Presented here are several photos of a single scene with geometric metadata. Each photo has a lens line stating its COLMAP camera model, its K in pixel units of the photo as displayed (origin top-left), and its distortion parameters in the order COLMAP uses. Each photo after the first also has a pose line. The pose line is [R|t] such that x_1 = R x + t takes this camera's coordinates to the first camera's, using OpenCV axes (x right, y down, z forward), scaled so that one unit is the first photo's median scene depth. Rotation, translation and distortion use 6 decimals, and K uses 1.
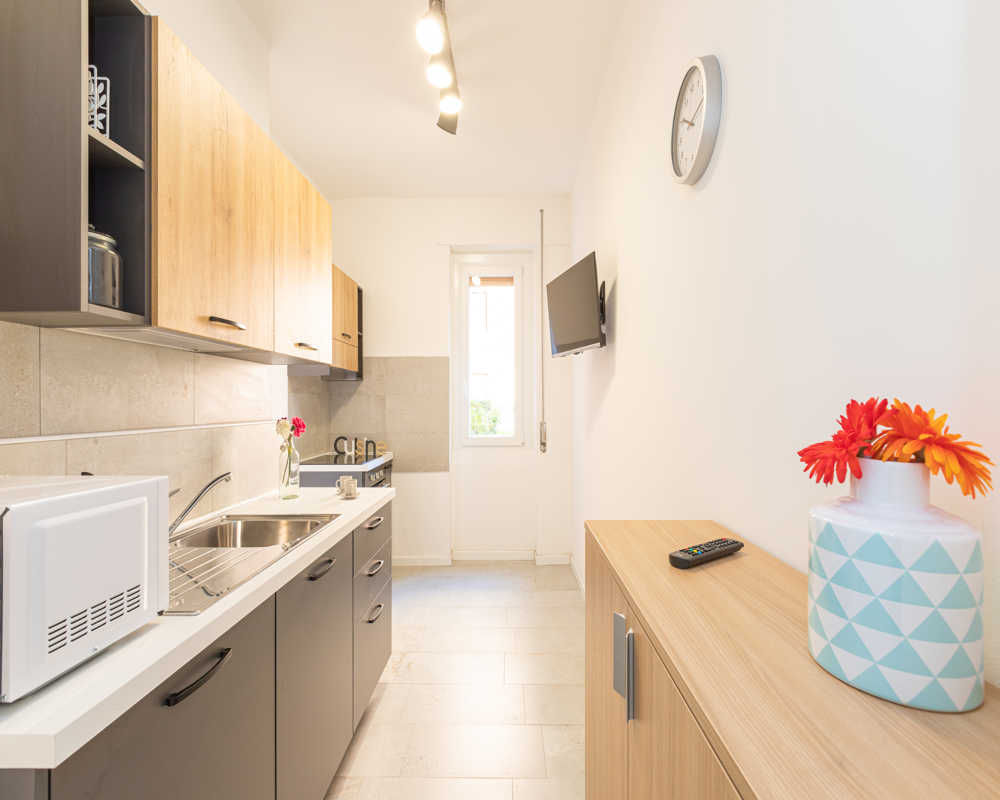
lens RADIAL K [[458.4, 0, 502.7], [0, 458.4, 404.7], [0, 0, 1]] dist [-0.000740, -0.000032]
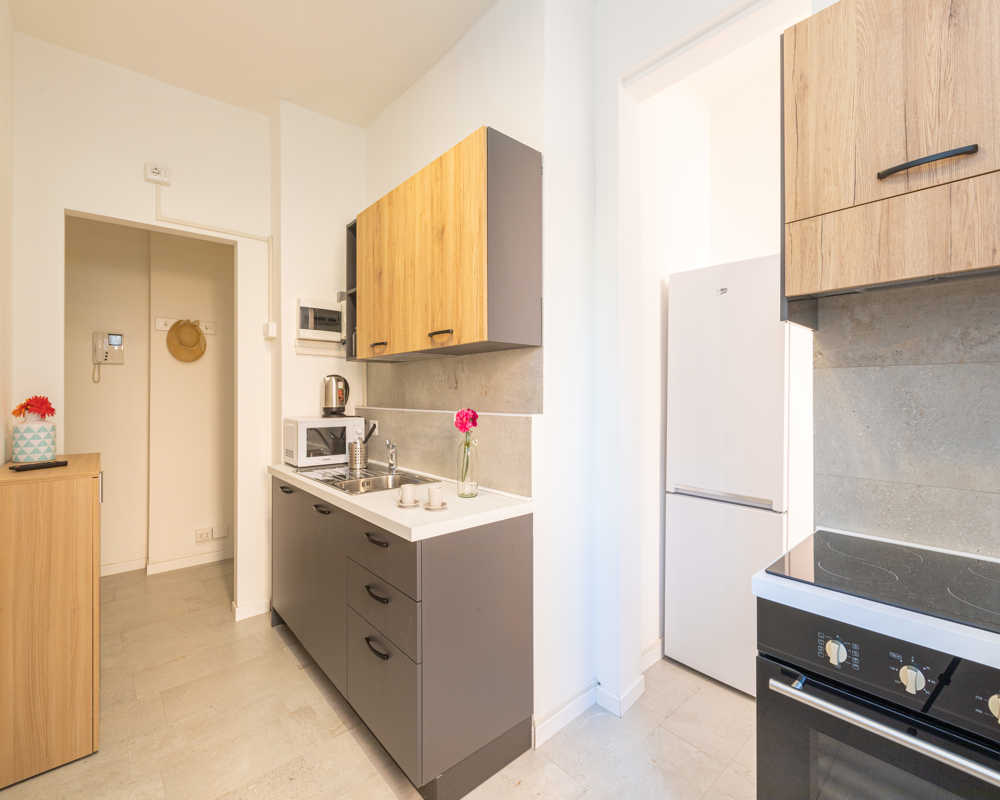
lens RADIAL K [[458.8, 0, 475.8], [0, 458.8, 392.4], [0, 0, 1]] dist [-0.000607, -0.000078]
pose [[-0.769311, 0.001778, -0.638872, 0.076217], [0.003651, 0.999992, -0.001614, -0.003492], [0.638864, -0.003574, -0.769311, 1.136315]]
